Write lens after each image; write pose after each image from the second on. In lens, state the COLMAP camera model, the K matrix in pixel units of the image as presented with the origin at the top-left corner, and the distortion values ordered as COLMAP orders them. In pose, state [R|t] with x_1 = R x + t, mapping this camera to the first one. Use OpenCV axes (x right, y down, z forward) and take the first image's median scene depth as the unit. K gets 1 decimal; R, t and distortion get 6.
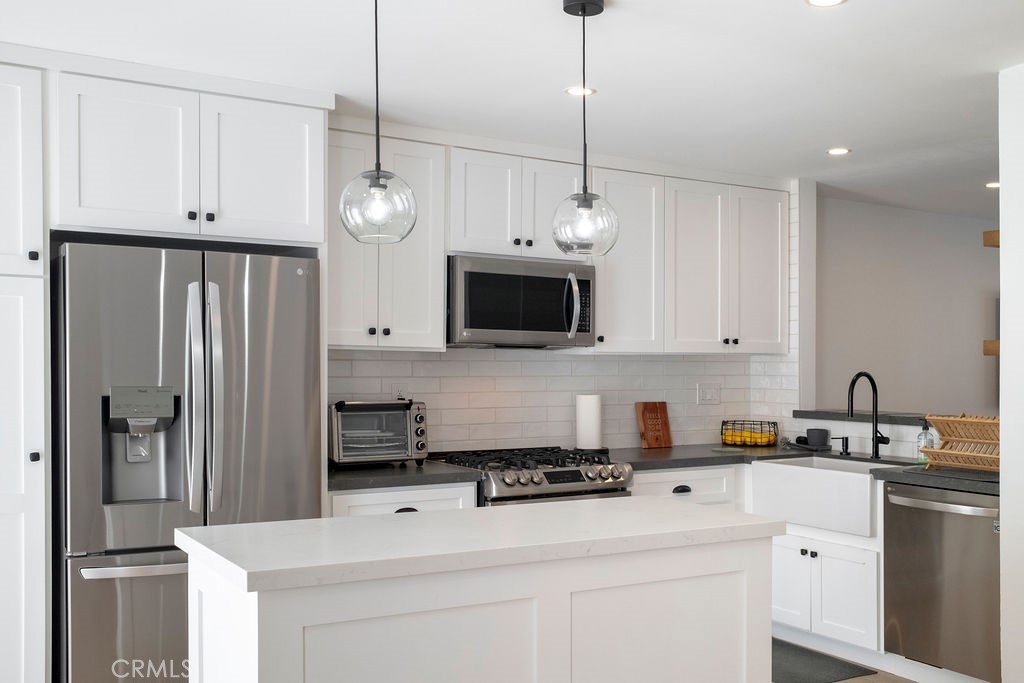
lens RADIAL K [[1051.0, 0, 530.2], [0, 1051.0, 329.9], [0, 0, 1]] dist [-0.054686, 0.122290]
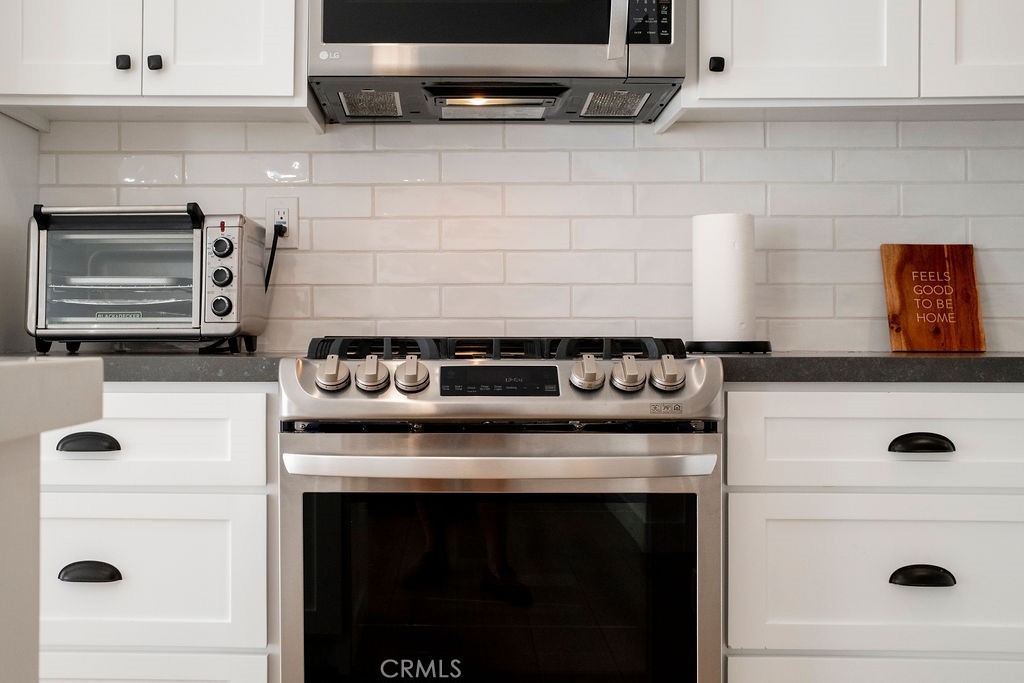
lens RADIAL K [[1051.0, 0, 530.2], [0, 1051.0, 329.9], [0, 0, 1]] dist [-0.054686, 0.122290]
pose [[0.843265, -0.020127, -0.537121, 0.230893], [0.016264, 0.999797, -0.011931, 0.118710], [0.537252, 0.001325, 0.843421, 0.643358]]
